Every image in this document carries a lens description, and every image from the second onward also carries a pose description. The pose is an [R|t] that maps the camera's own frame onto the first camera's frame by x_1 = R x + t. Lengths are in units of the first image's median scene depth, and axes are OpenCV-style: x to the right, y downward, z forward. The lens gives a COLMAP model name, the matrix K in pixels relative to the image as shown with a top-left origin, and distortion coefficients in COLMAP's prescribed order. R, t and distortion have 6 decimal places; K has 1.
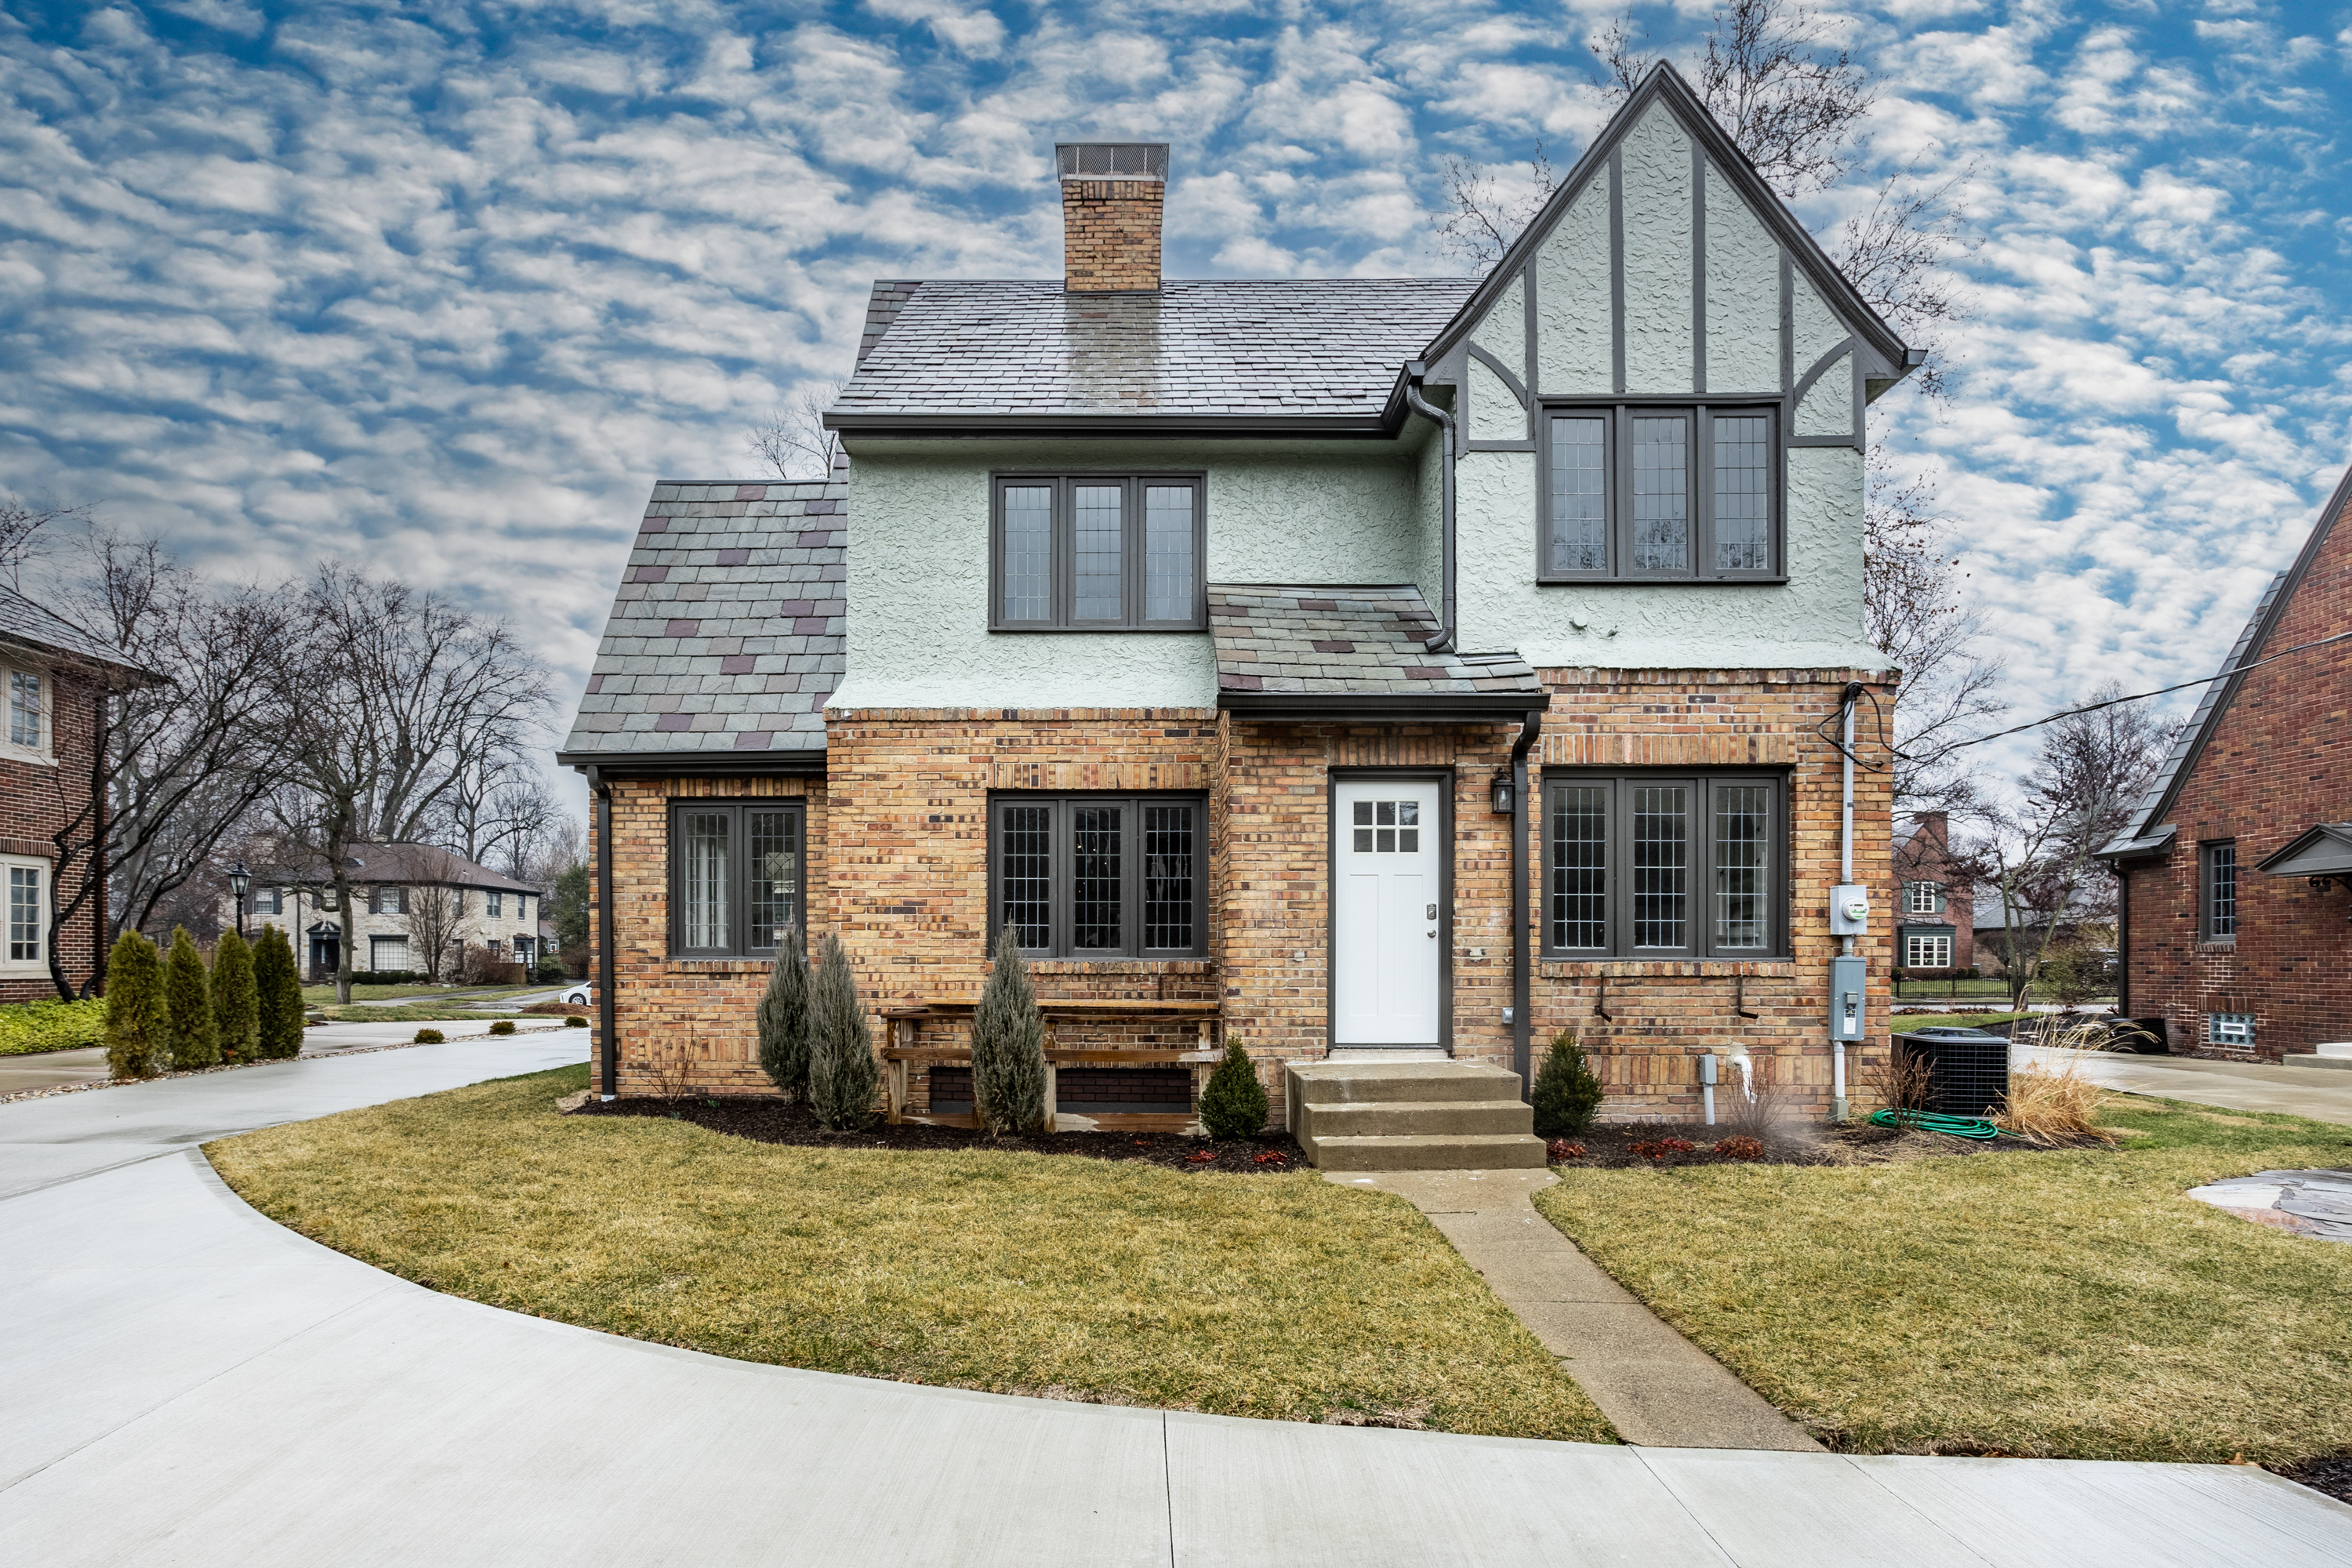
lens RADIAL K [[1253.1, 0, 1154.4], [0, 1253.1, 957.4], [0, 0, 1]] dist [-0.055403, 0.032529]
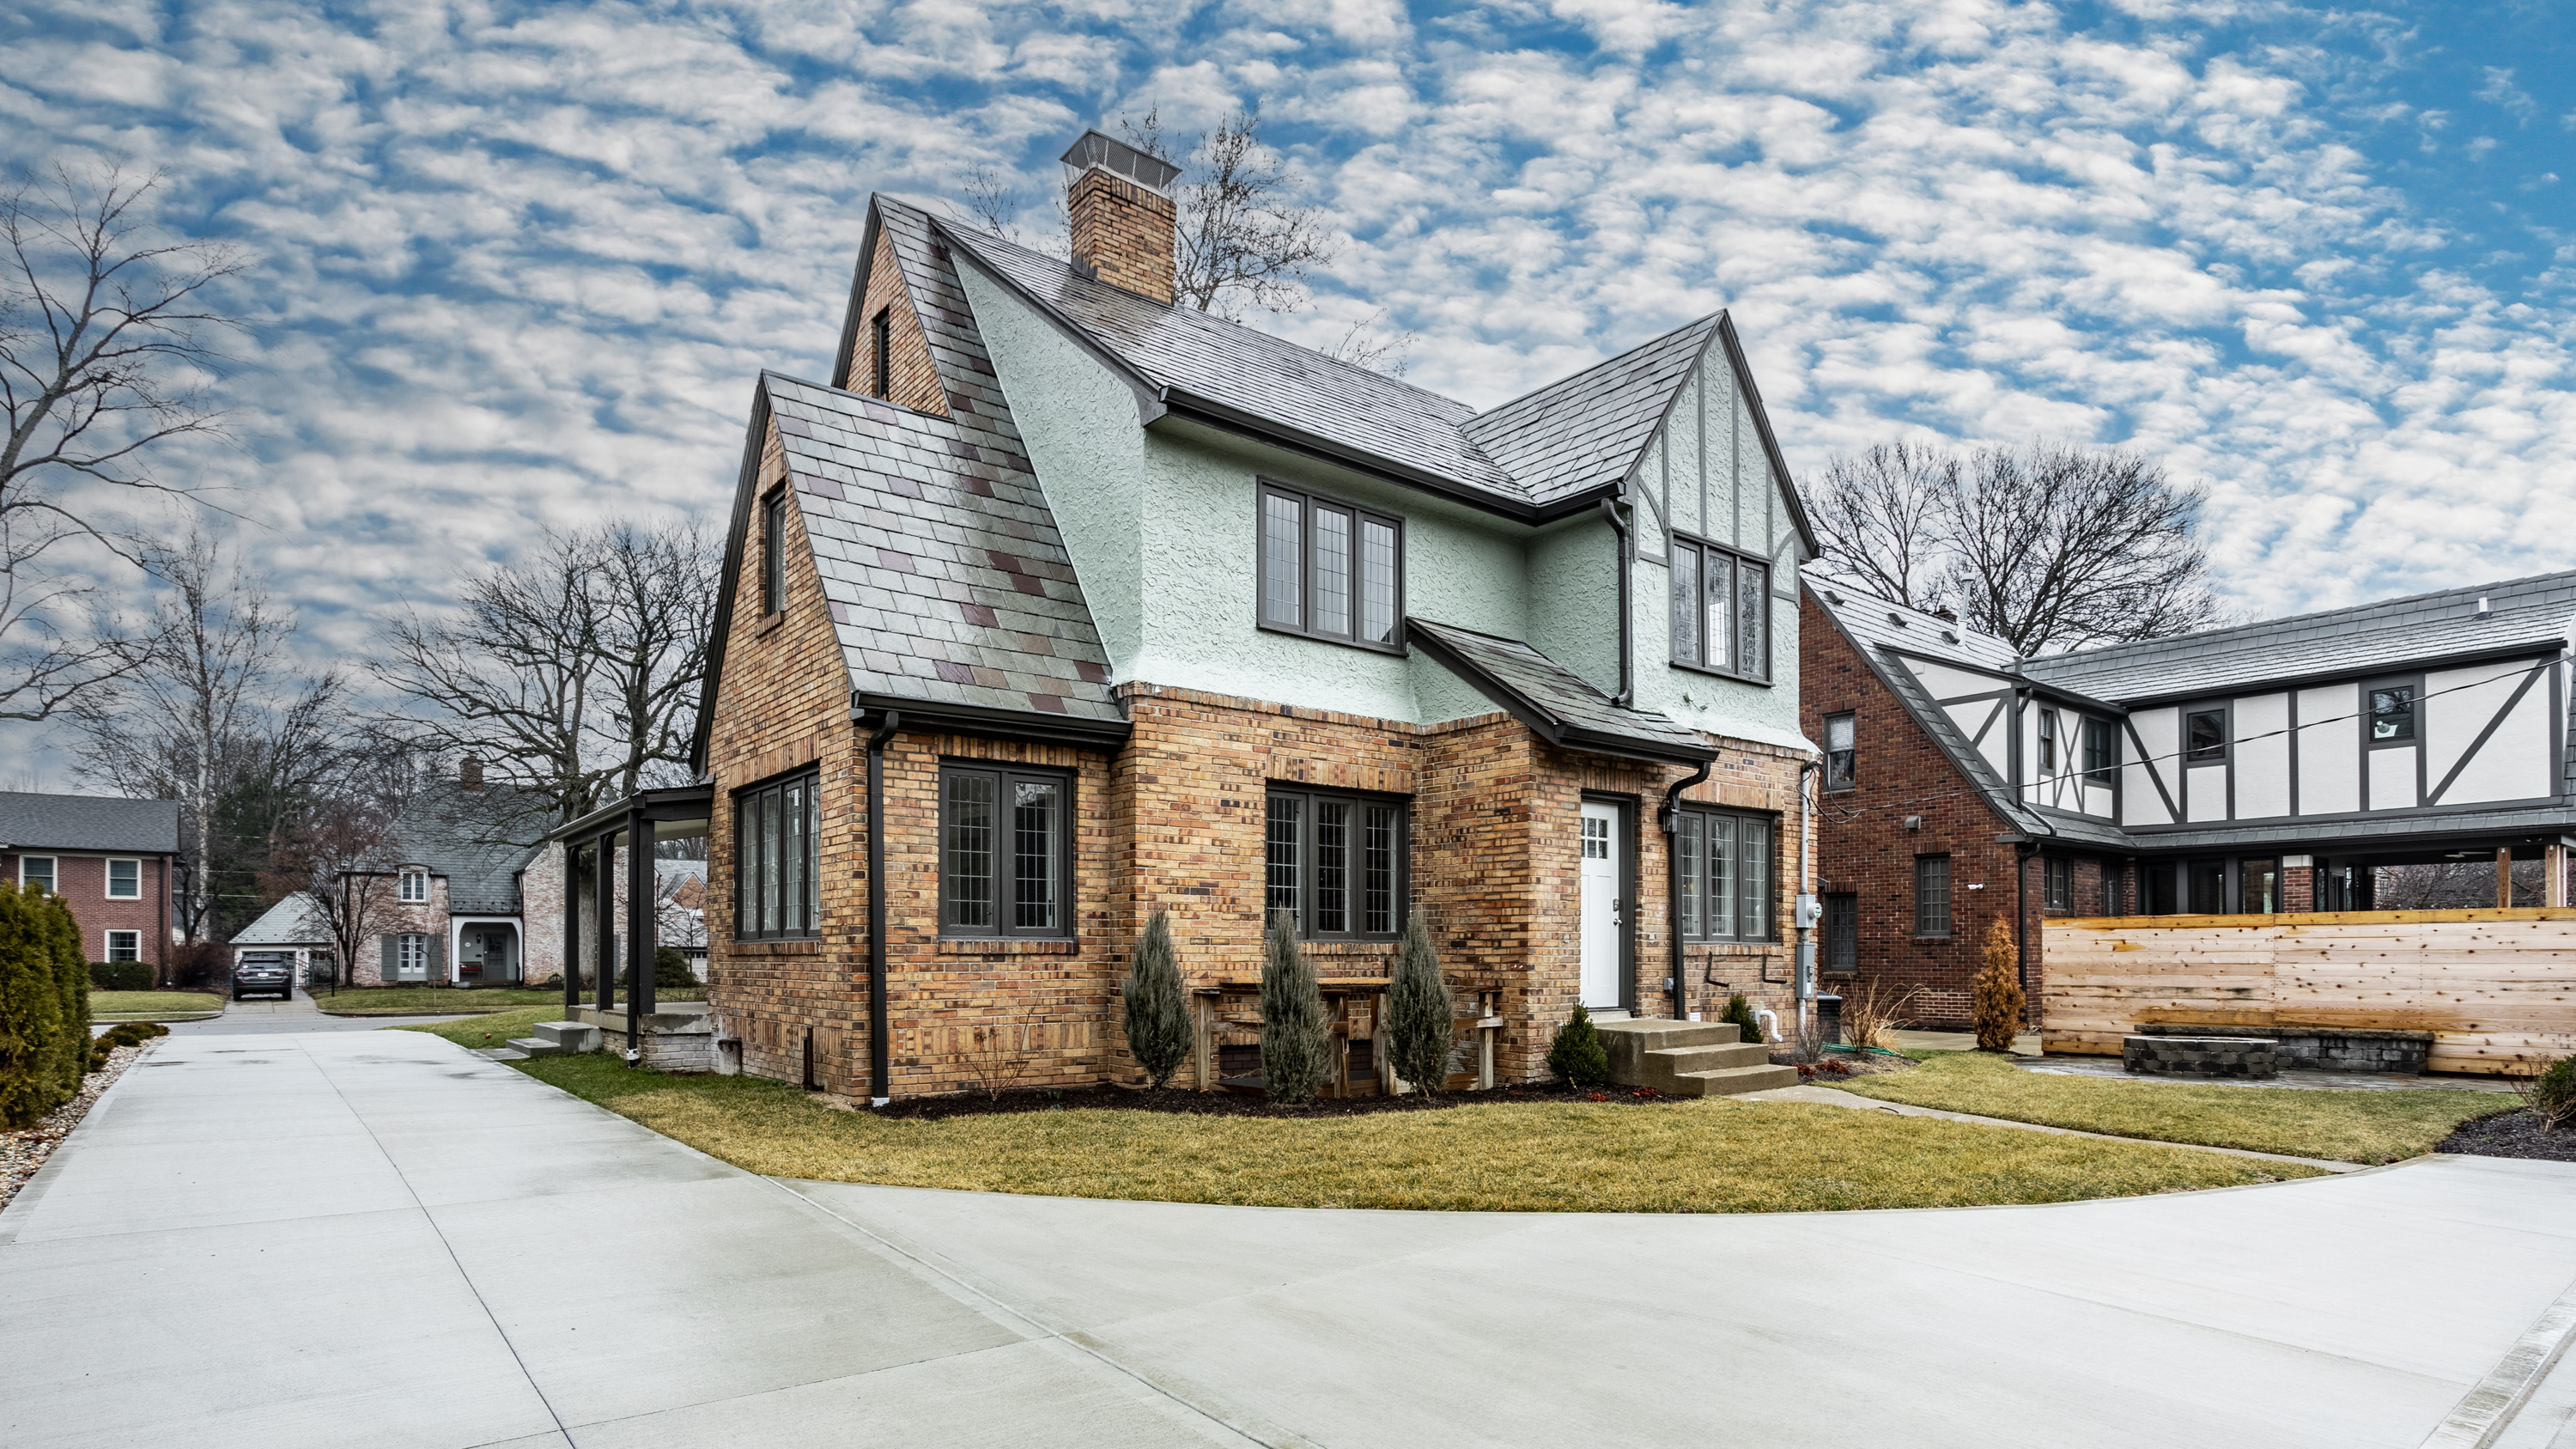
lens RADIAL K [[1321.1, 0, 1162.3], [0, 1321.1, 959.5], [0, 0, 1]] dist [-0.078746, 0.033386]
pose [[0.806303, -0.000469, 0.591502, -0.860343], [0.000830, 1.000000, -0.000338, 0.017488], [-0.591502, 0.000763, 0.806303, 0.161593]]
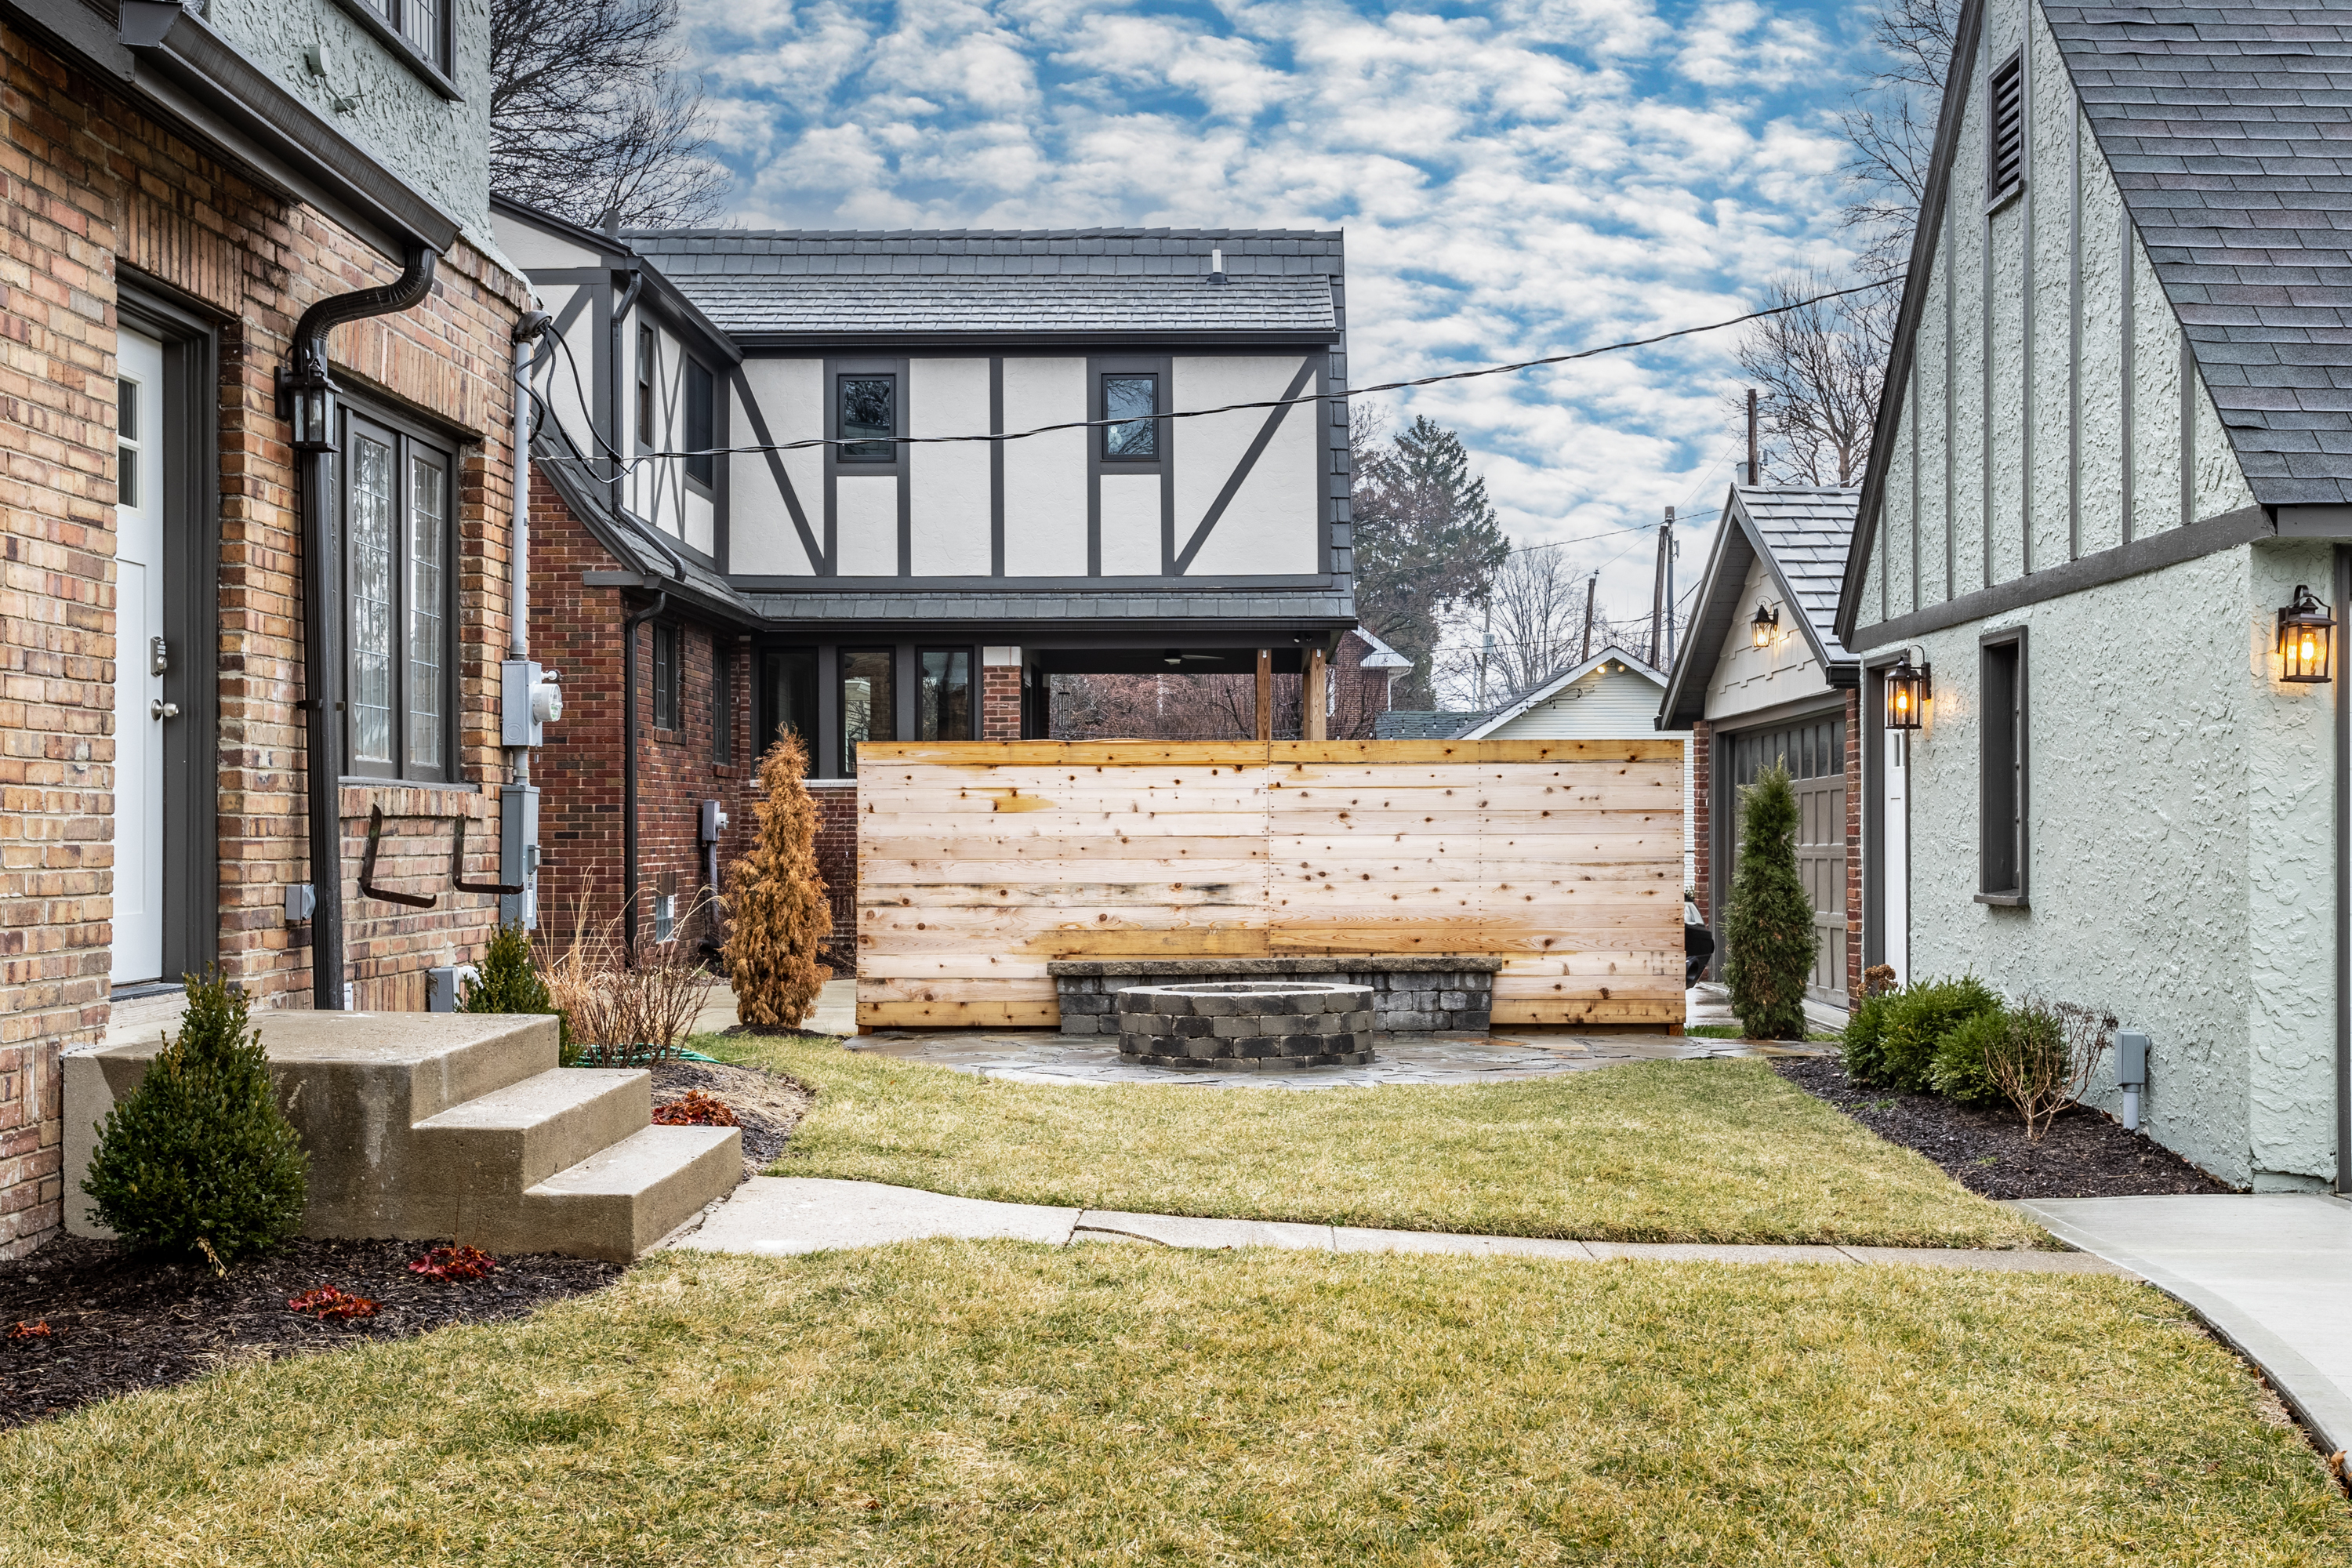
lens RADIAL K [[2632.1, 0, 1237.9], [0, 2632.1, 790.4], [0, 0, 1]] dist [-0.008174, 0.182047]
pose [[-0.033891, 0.014781, 0.999316, -0.584536], [0.003091, 0.999887, -0.014685, 0.018418], [-0.999421, 0.002592, -0.033933, 0.603587]]
